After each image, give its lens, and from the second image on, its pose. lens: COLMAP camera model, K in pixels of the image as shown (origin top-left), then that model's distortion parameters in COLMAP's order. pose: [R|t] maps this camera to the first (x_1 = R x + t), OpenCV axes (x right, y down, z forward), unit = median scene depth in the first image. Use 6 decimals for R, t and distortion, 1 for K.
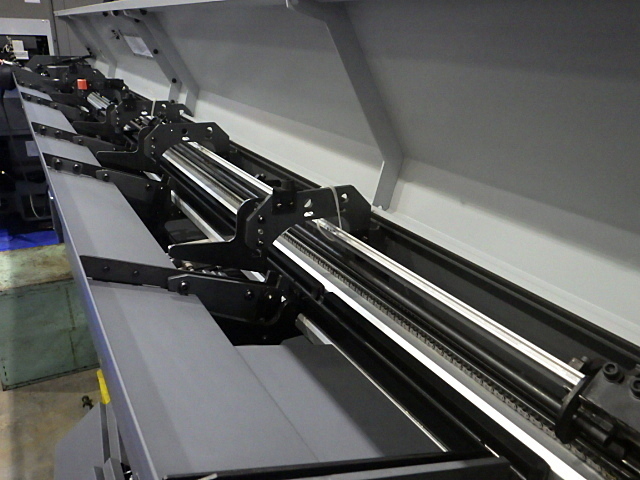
lens RADIAL K [[515.8, 0, 320.0], [0, 515.8, 240.0], [0, 0, 1]] dist [-0.001478, 0.008187]
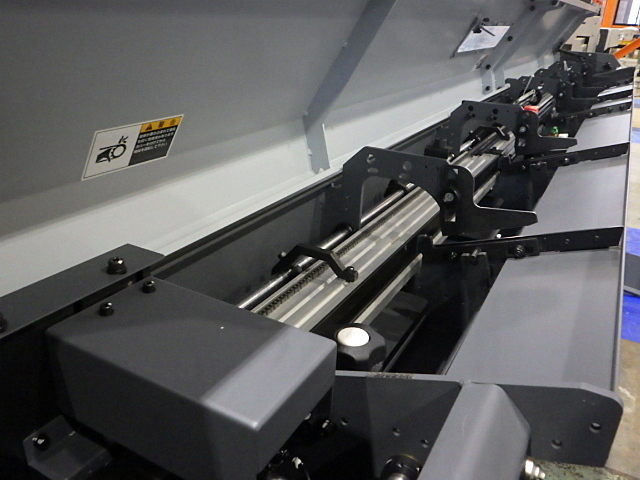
lens RADIAL K [[515.8, 0, 320.0], [0, 515.8, 240.0], [0, 0, 1]] dist [-0.001478, 0.008187]
pose [[-0.504076, -0.344092, 0.792154, -0.643924], [0.330056, 0.770838, 0.544859, -0.451832], [-0.798104, 0.536105, -0.274992, 1.236553]]
